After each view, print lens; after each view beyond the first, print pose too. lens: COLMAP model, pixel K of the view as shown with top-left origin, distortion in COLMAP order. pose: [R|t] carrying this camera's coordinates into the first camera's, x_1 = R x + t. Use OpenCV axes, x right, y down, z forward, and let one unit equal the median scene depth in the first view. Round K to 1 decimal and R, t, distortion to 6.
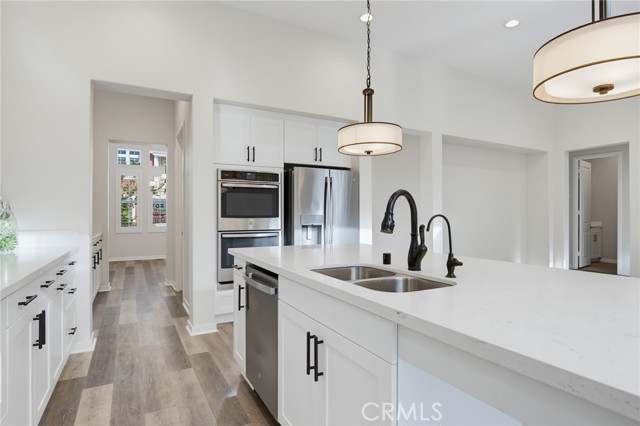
lens RADIAL K [[362.0, 0, 320.2], [0, 362.0, 215.4], [0, 0, 1]] dist [-0.000757, 0.001226]
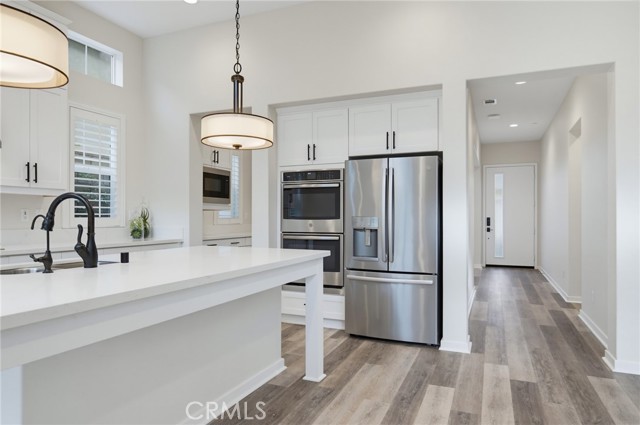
lens RADIAL K [[414.6, 0, 313.9], [0, 414.6, 214.6], [0, 0, 1]] dist [-0.027767, -0.000024]
pose [[0.606654, -0.003219, -0.794960, 0.675752], [0.001134, 0.999994, -0.003184, -0.002488], [0.794965, 0.001031, 0.606654, 0.345222]]
